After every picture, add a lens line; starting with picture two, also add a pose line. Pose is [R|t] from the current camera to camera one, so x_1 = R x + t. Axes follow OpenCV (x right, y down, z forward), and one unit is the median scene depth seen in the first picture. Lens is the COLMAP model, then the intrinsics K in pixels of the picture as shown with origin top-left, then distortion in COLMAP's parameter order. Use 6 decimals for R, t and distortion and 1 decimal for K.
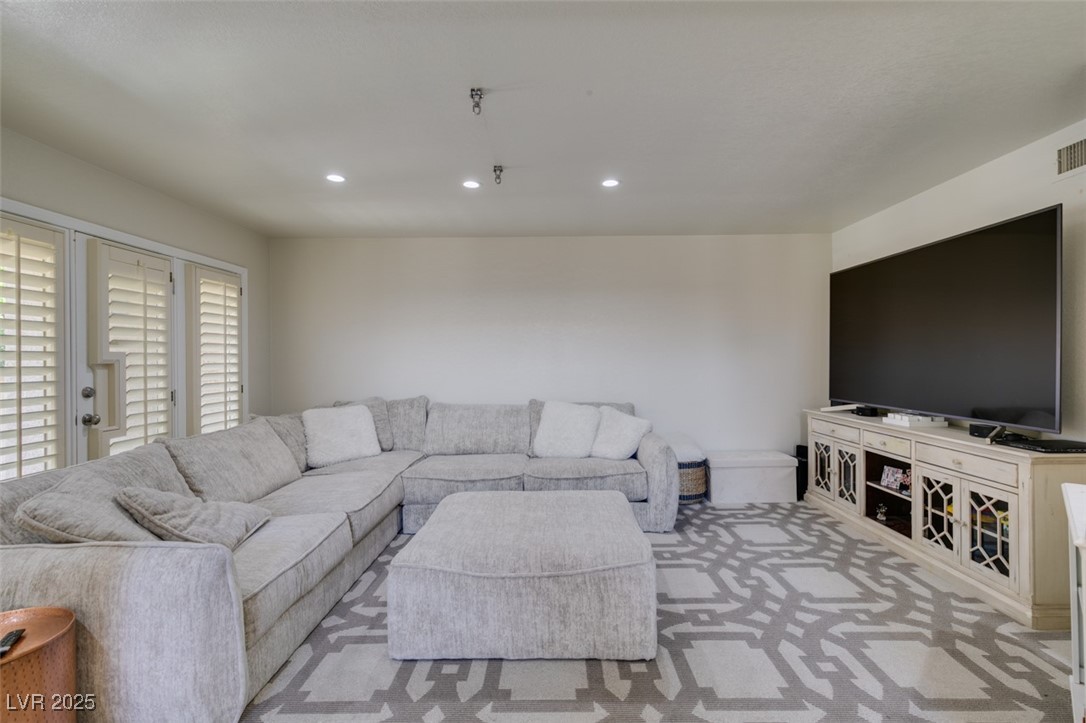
lens RADIAL K [[487.9, 0, 547.3], [0, 487.9, 361.3], [0, 0, 1]] dist [0.008246, -0.002546]
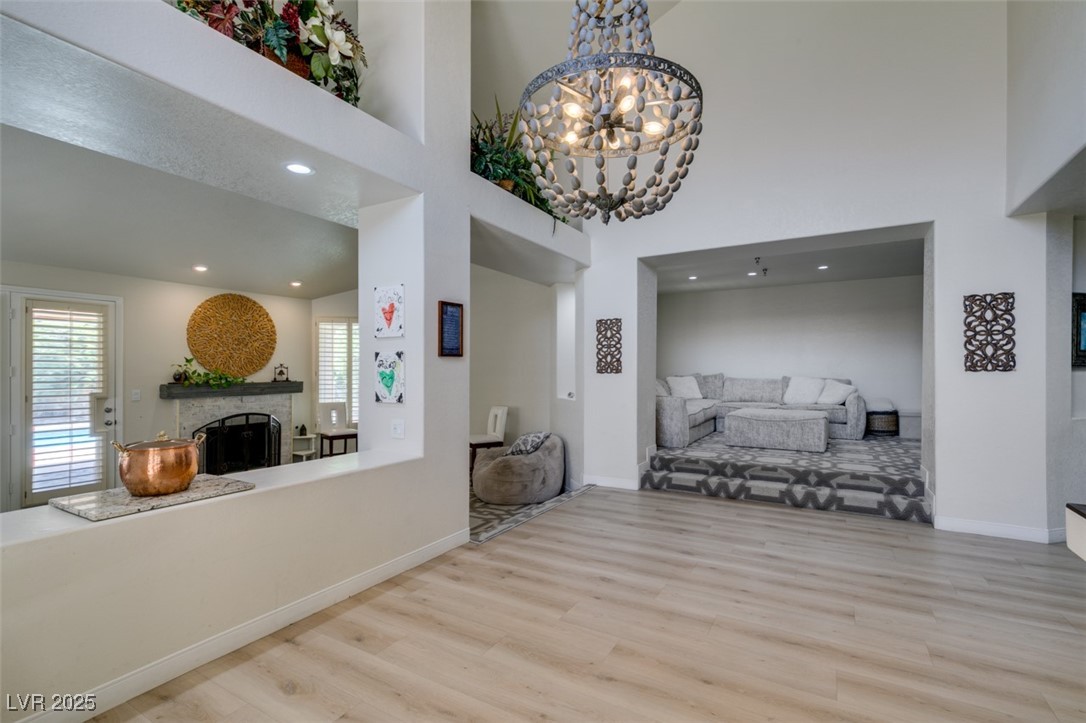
lens RADIAL K [[487.9, 0, 548.5], [0, 487.9, 372.1], [0, 0, 1]] dist [0.008246, -0.002546]
pose [[0.871874, 0.009451, -0.489640, 0.103252], [-0.009011, 0.999954, 0.003255, 0.071216], [0.489648, 0.001574, 0.871919, -1.095858]]
